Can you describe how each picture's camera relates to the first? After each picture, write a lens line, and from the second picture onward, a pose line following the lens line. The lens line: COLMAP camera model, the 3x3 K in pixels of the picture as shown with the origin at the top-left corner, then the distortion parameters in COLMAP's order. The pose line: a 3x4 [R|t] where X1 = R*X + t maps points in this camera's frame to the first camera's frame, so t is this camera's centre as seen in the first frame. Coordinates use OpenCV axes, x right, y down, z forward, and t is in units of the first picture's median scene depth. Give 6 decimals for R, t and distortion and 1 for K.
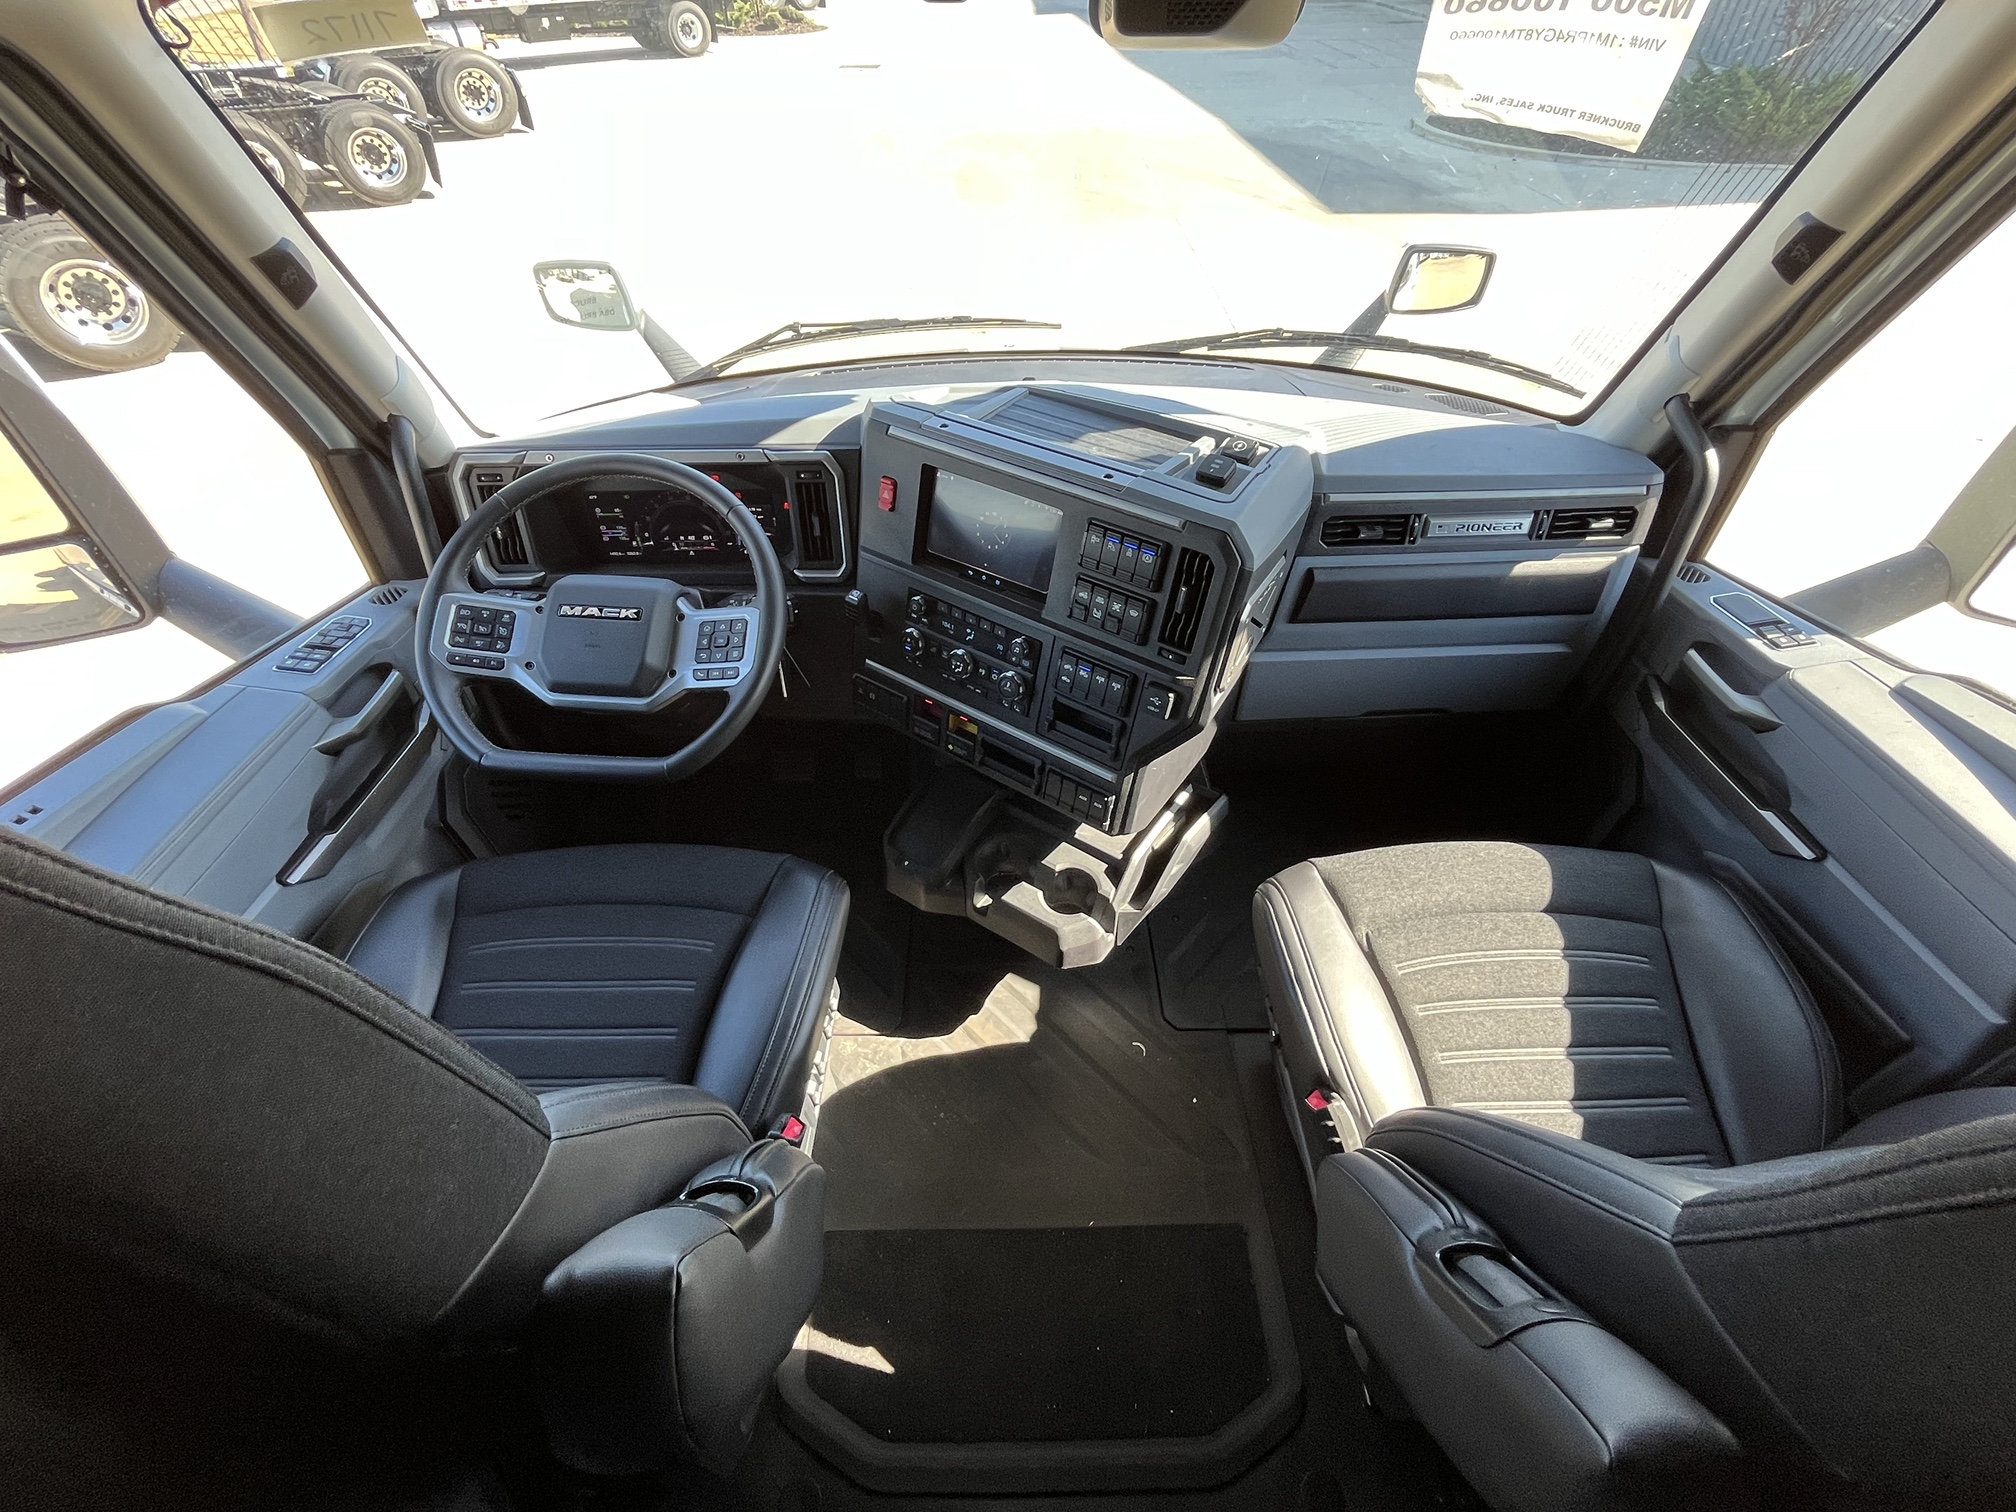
lens RADIAL K [[910.7, 0, 997.4], [0, 910.7, 787.2], [0, 0, 1]] dist [-0.000032, 0.000587]
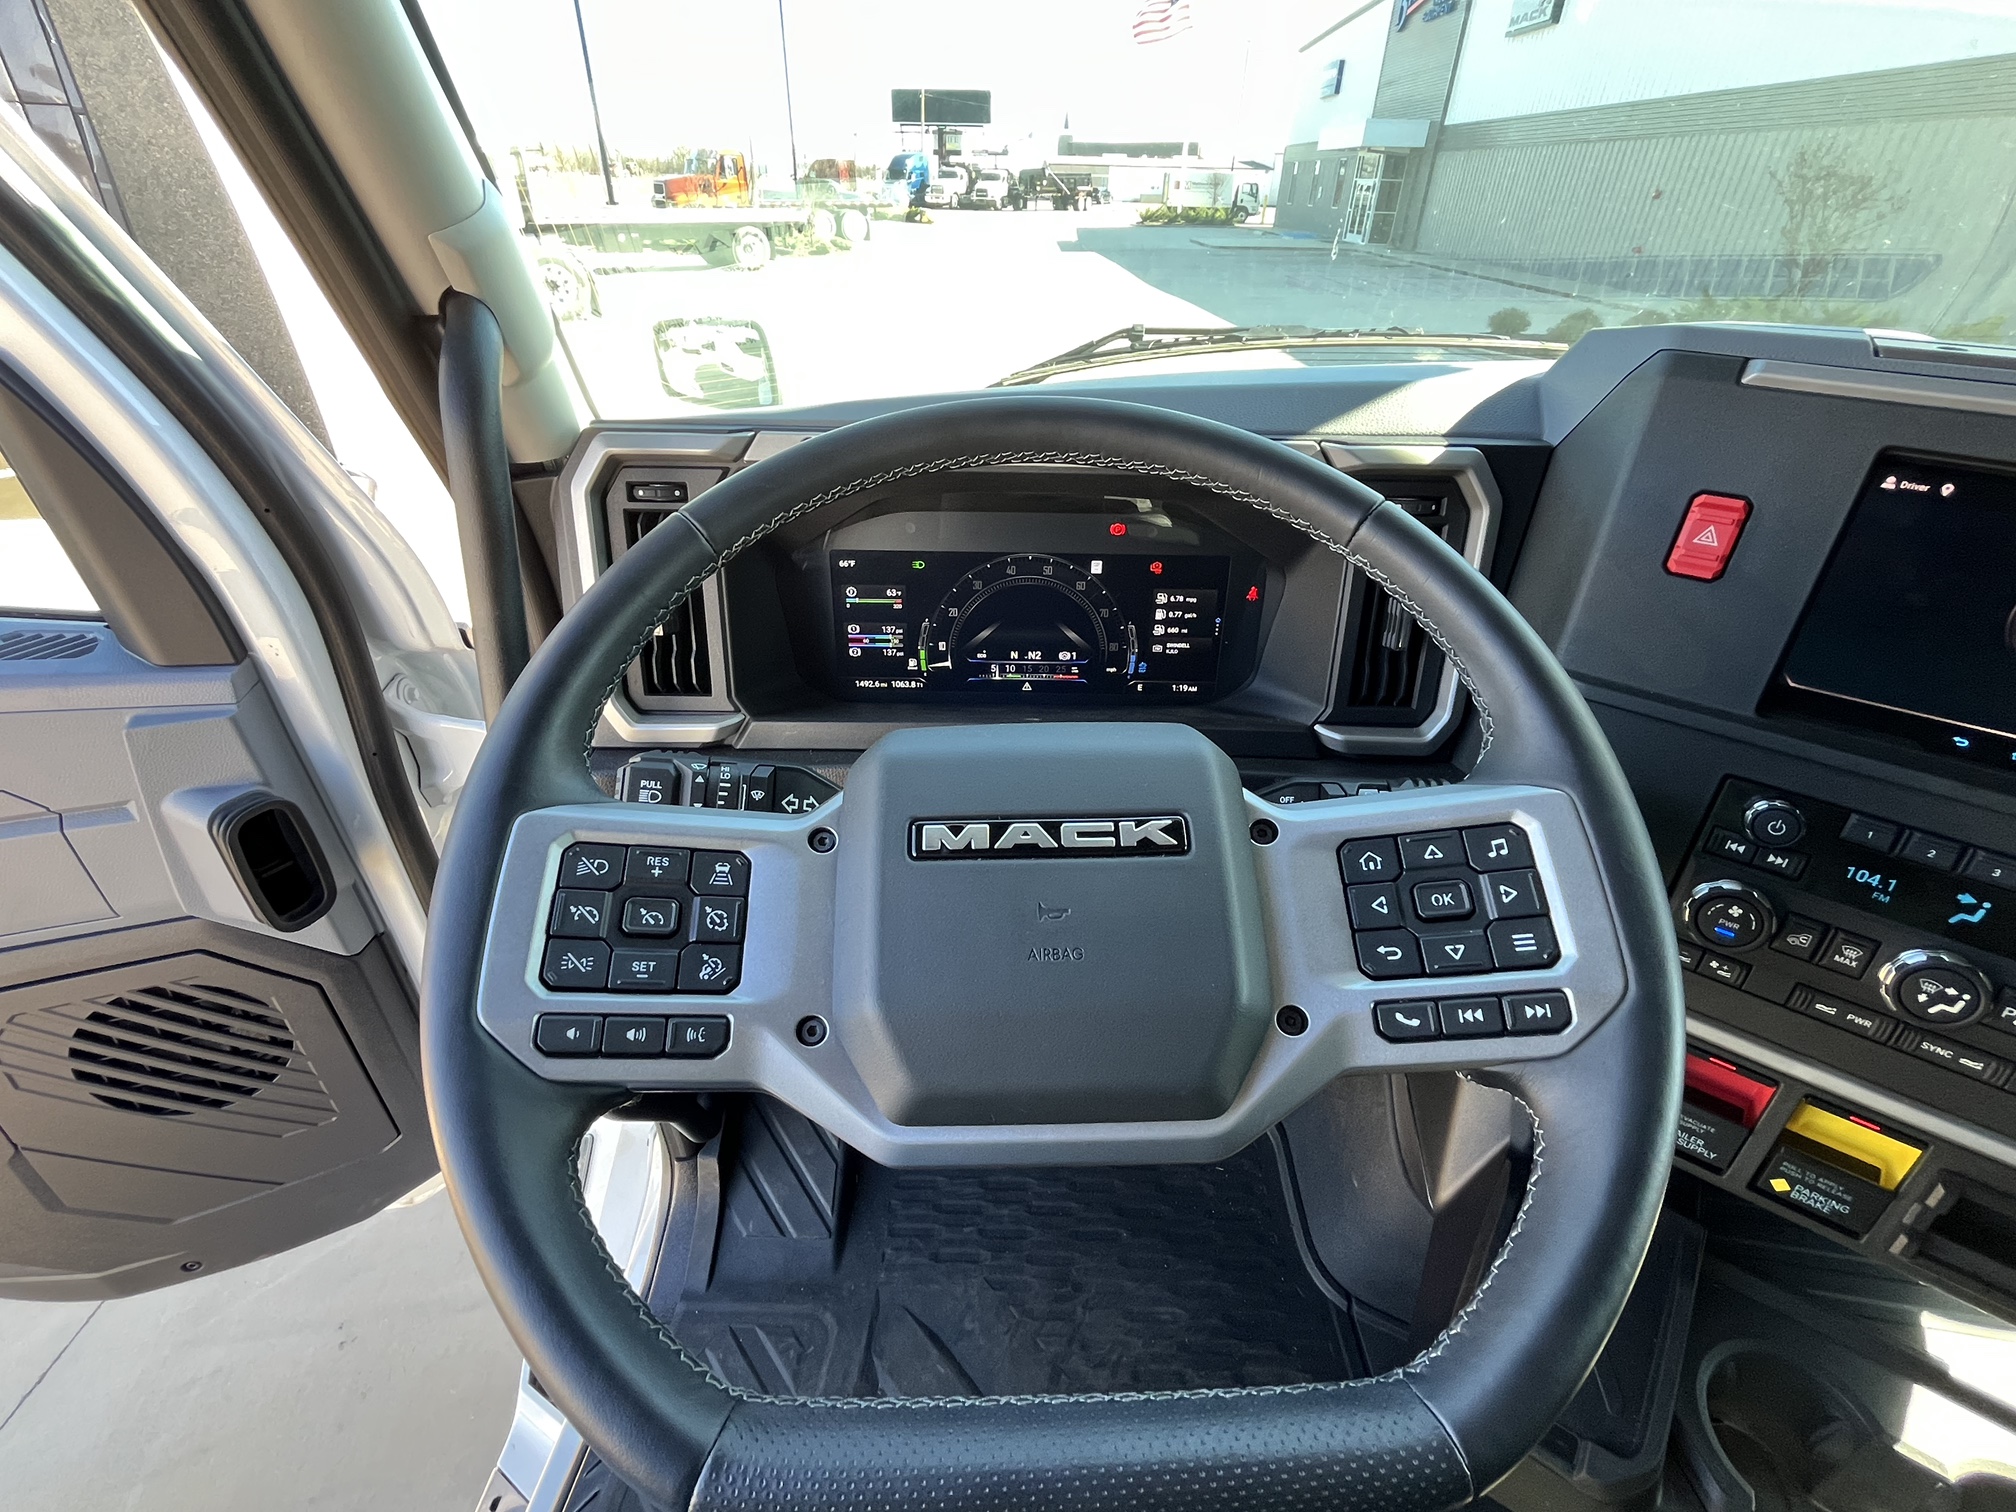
lens RADIAL K [[910.7, 0, 996.4], [0, 910.7, 750.7], [0, 0, 1]] dist [-0.000032, 0.000587]
pose [[0.999723, 0.022418, 0.007154, -0.393900], [-0.020337, 0.976034, -0.216668, -0.135202], [-0.011840, 0.216462, 0.976219, 0.605964]]
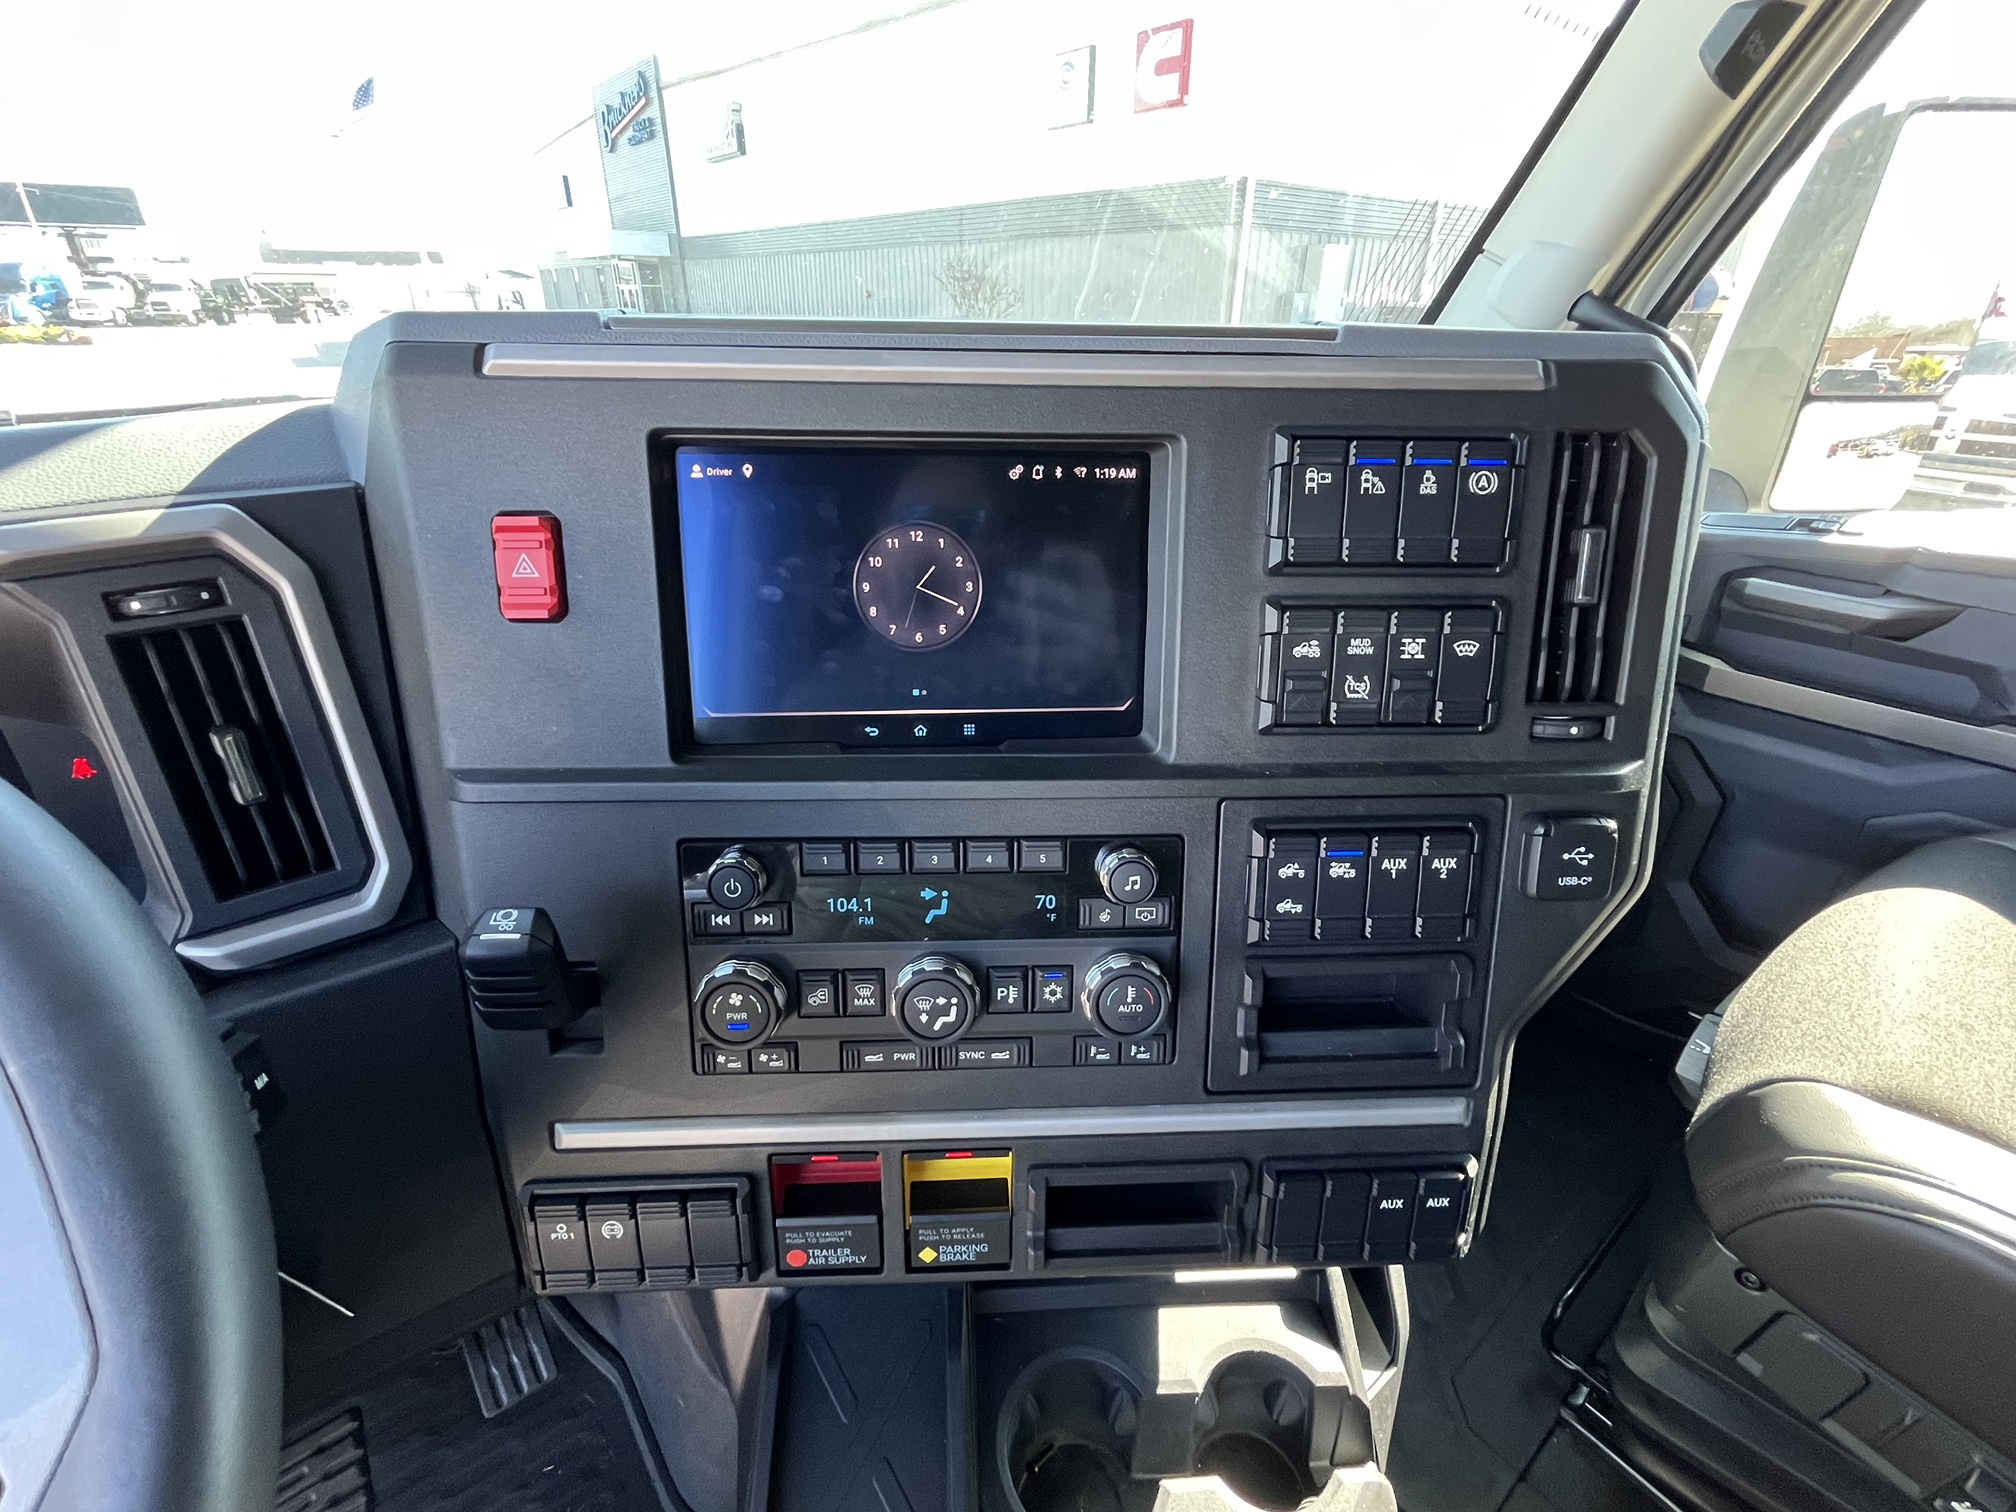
lens RADIAL K [[910.7, 0, 995.6], [0, 910.7, 753.7], [0, 0, 1]] dist [-0.000032, 0.000587]
pose [[0.788731, -0.268470, 0.553017, -0.169644], [0.425822, 0.887423, -0.176510, -0.140161], [-0.443372, 0.374706, 0.814258, 0.665505]]
